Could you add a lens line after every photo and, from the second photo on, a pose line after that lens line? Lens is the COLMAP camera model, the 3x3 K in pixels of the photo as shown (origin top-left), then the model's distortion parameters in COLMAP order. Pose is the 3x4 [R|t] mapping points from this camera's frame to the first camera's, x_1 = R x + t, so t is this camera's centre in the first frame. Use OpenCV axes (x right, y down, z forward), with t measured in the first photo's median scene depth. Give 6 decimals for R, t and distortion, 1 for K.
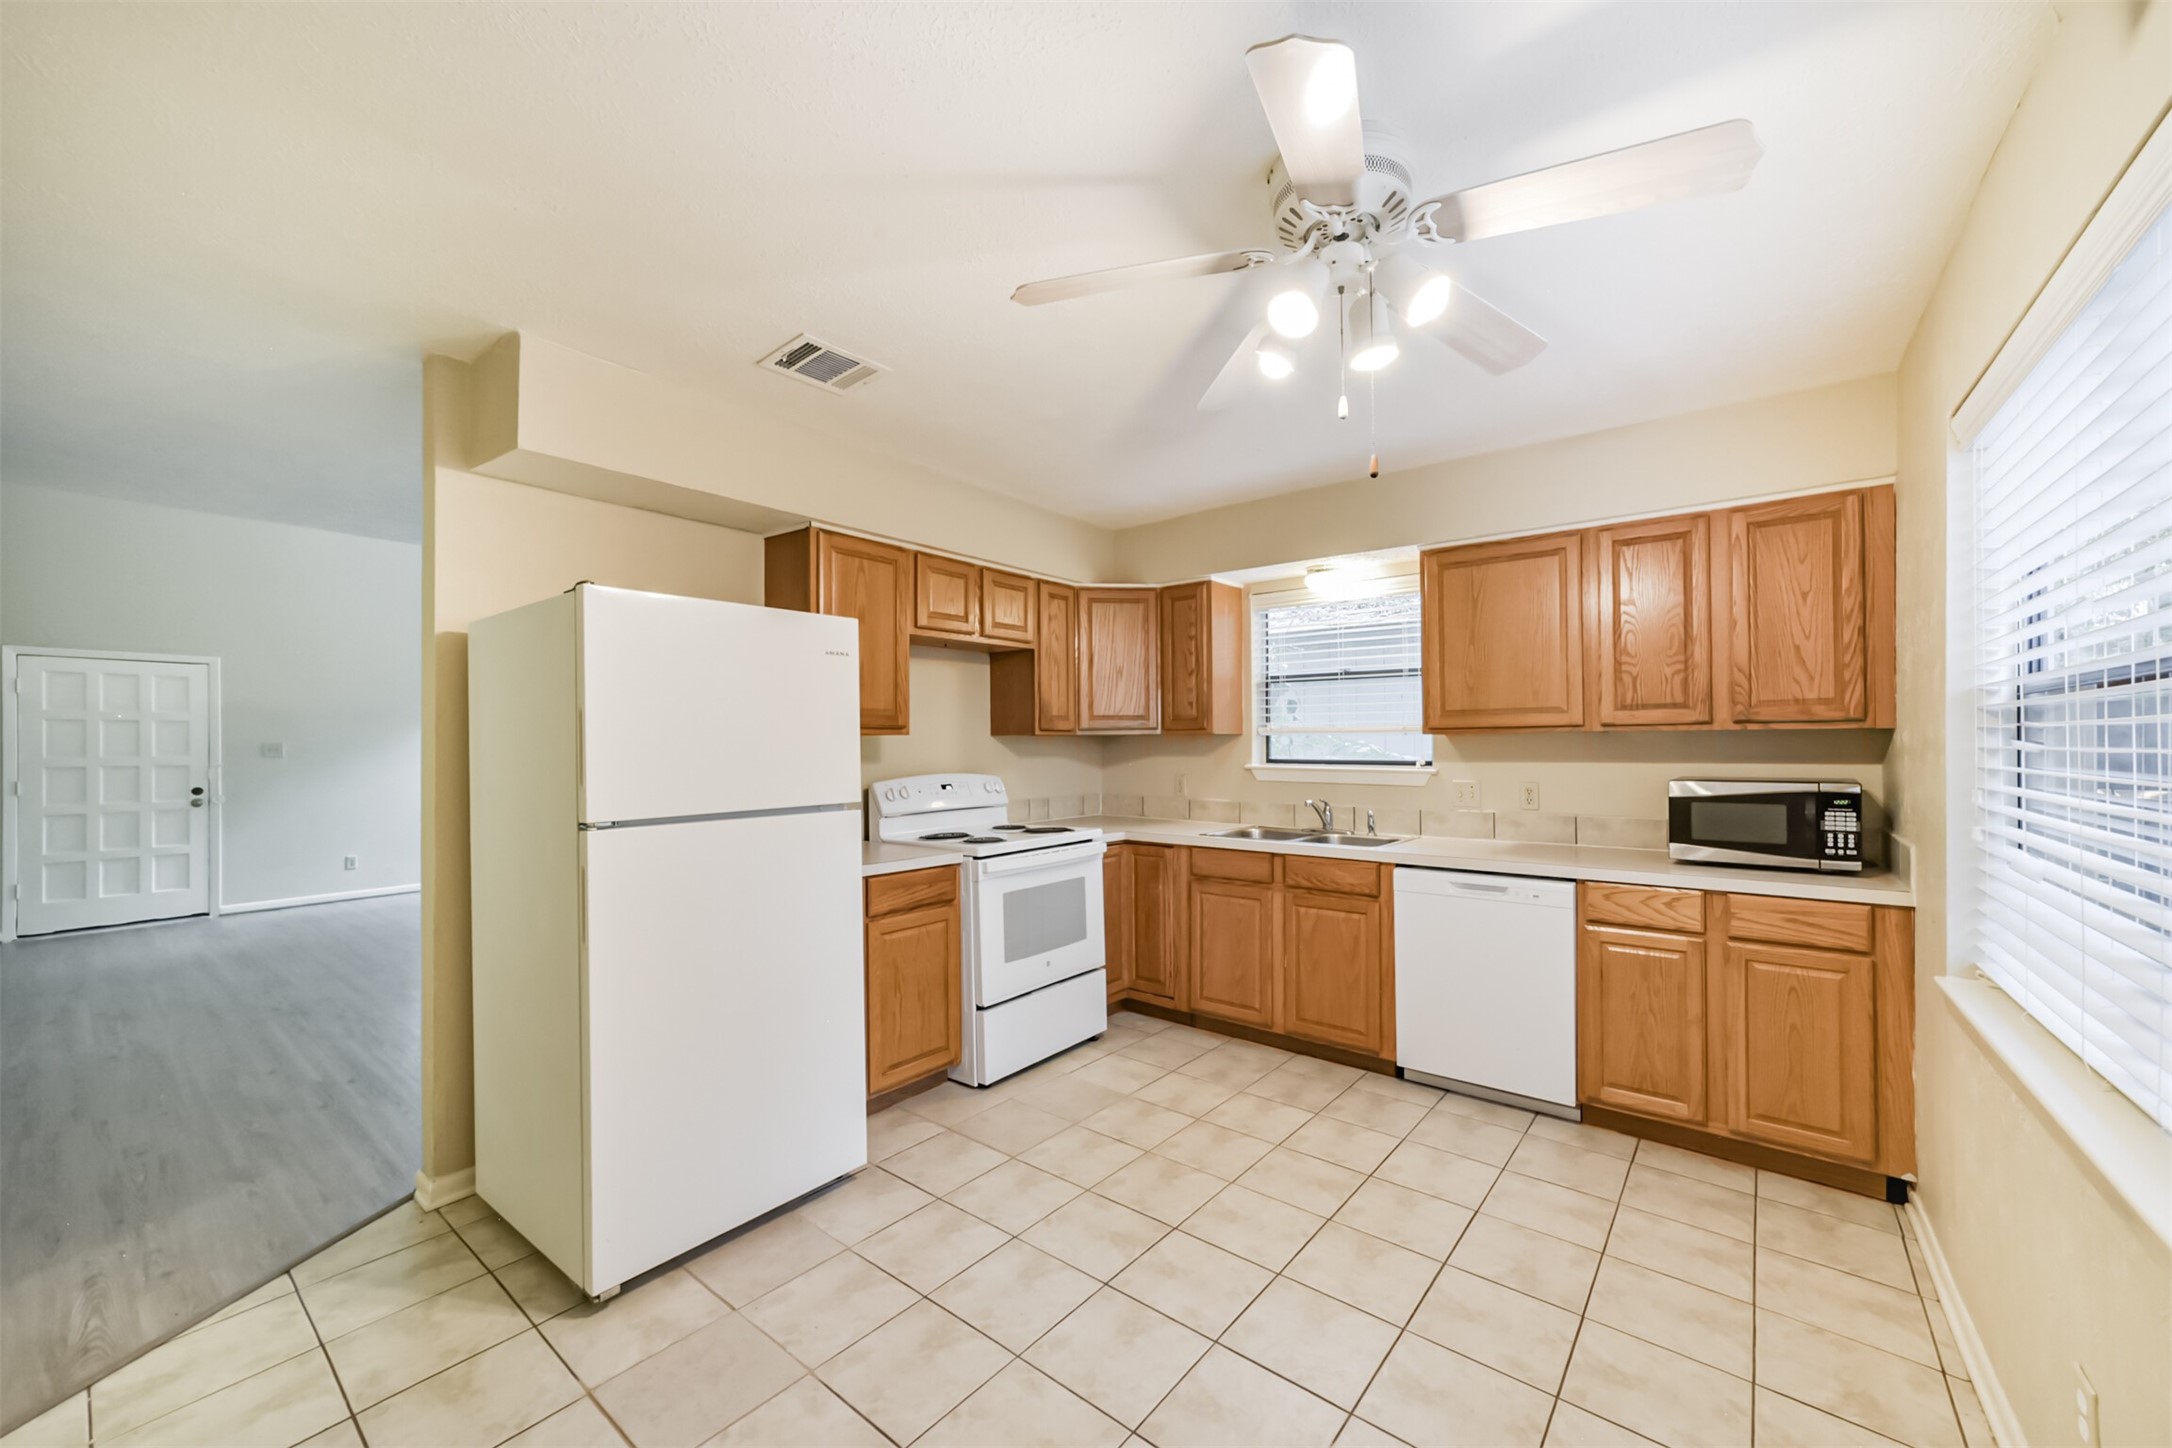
lens RADIAL K [[825.8, 0, 1104.0], [0, 825.8, 747.1], [0, 0, 1]] dist [0.010693, -0.000066]
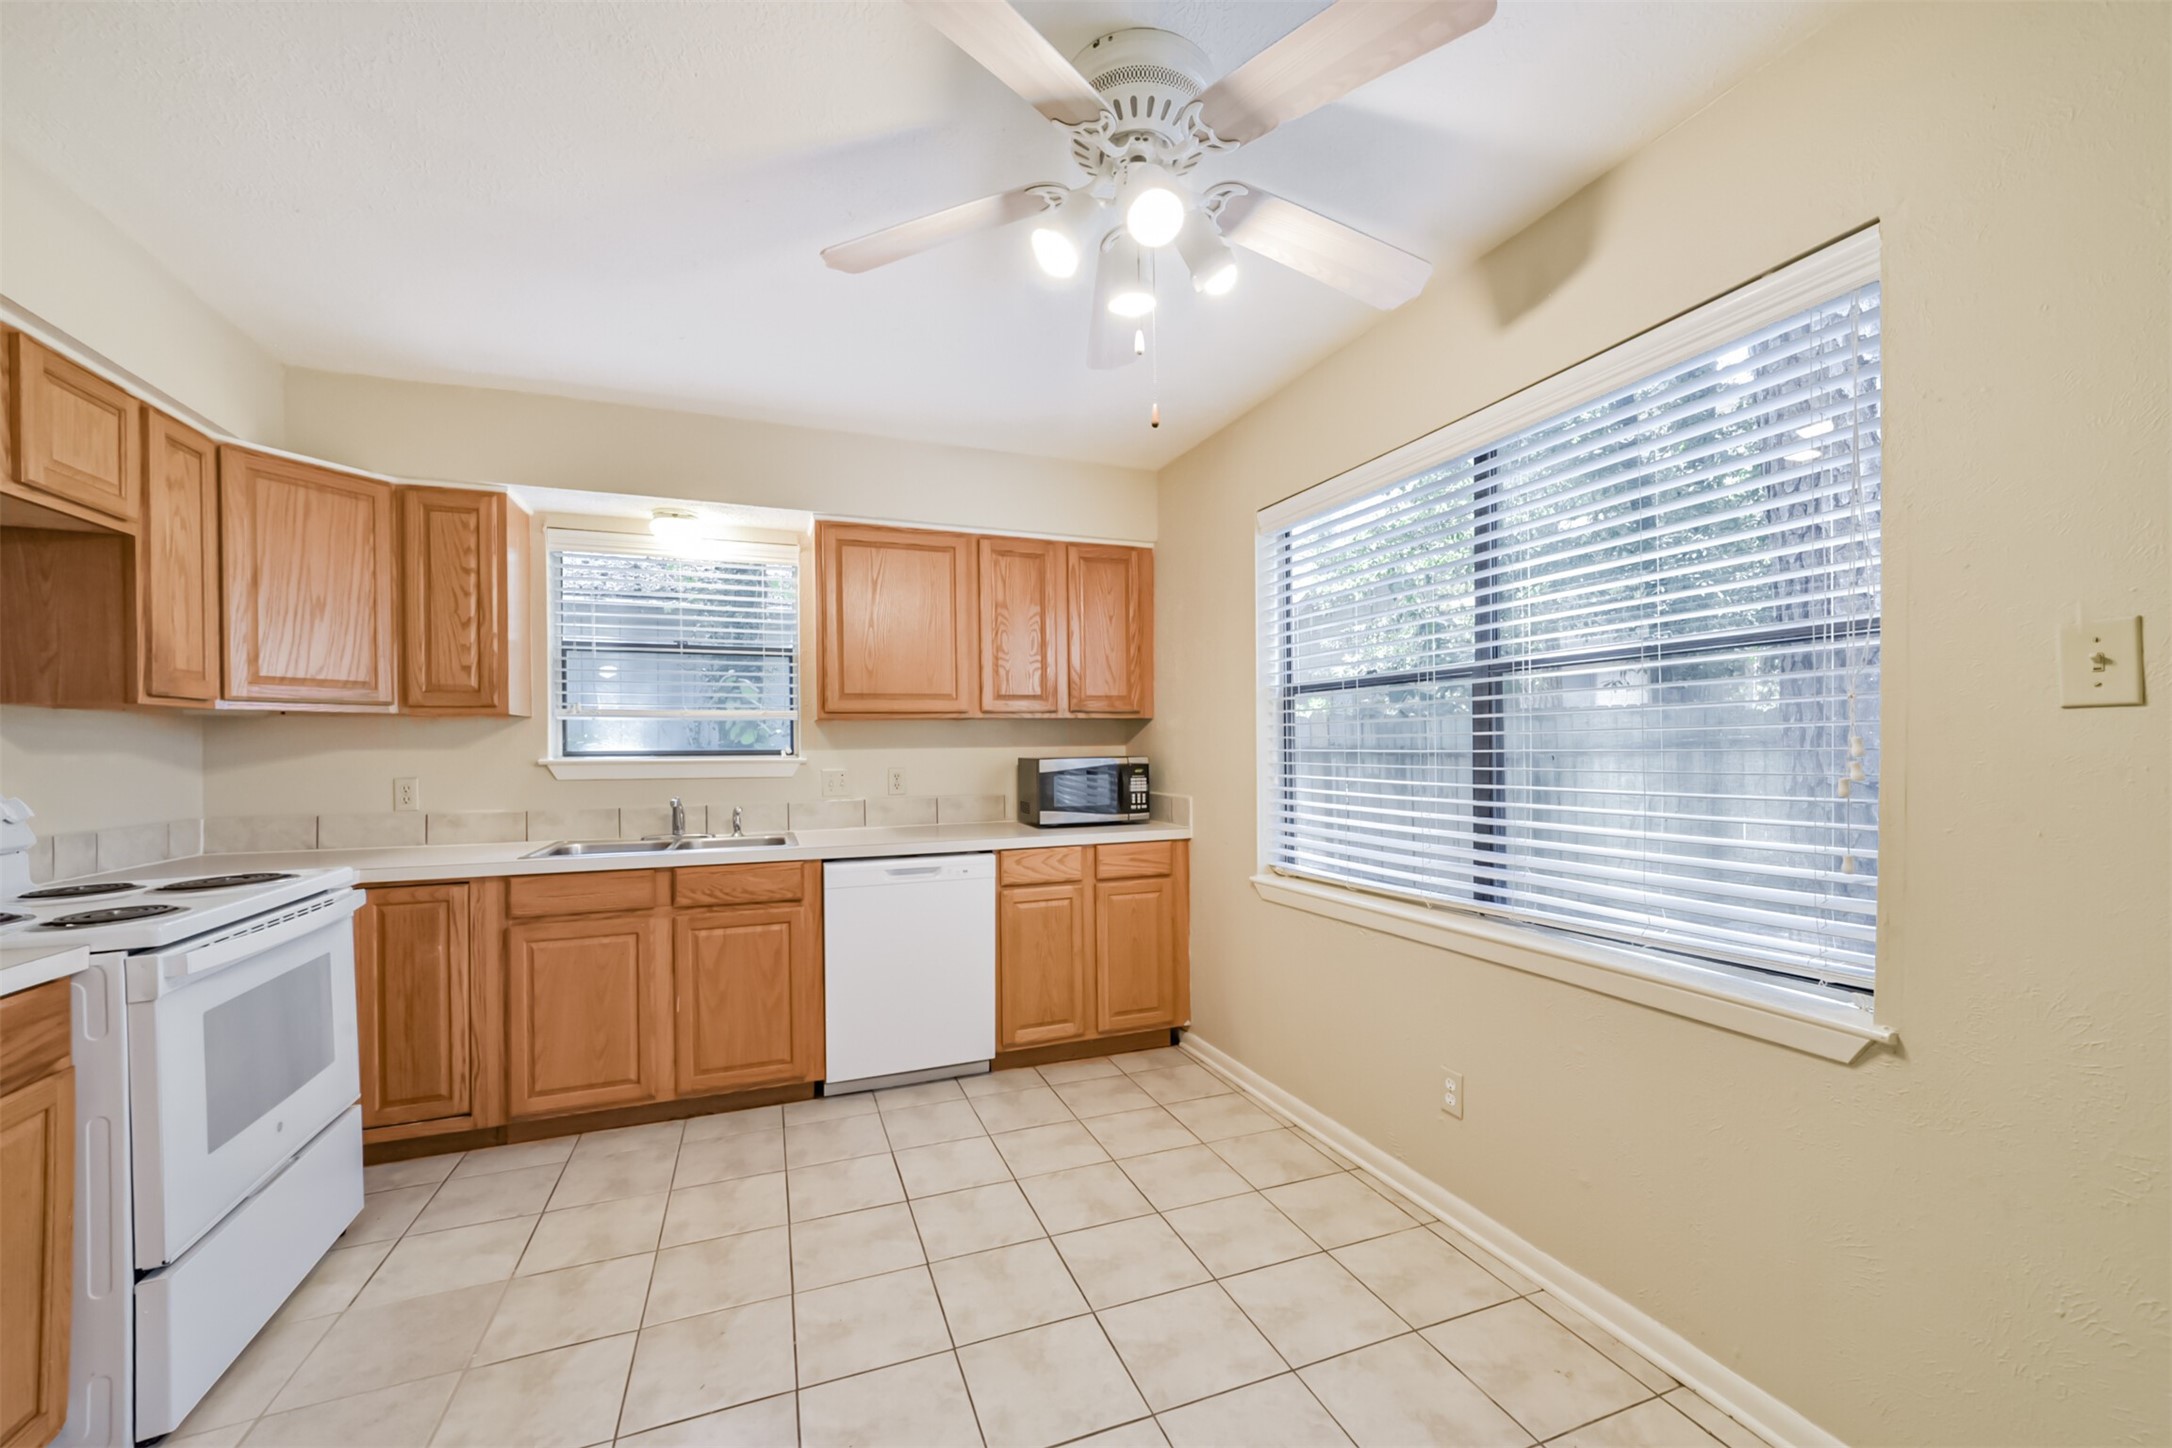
lens RADIAL K [[854.7, 0, 1093.1], [0, 854.7, 733.4], [0, 0, 1]] dist [-0.024617, 0.007749]
pose [[0.504261, 0.011133, 0.863480, -0.305727], [0.011023, 0.999752, -0.019327, 0.025649], [-0.863481, 0.019265, 0.504013, 0.285445]]
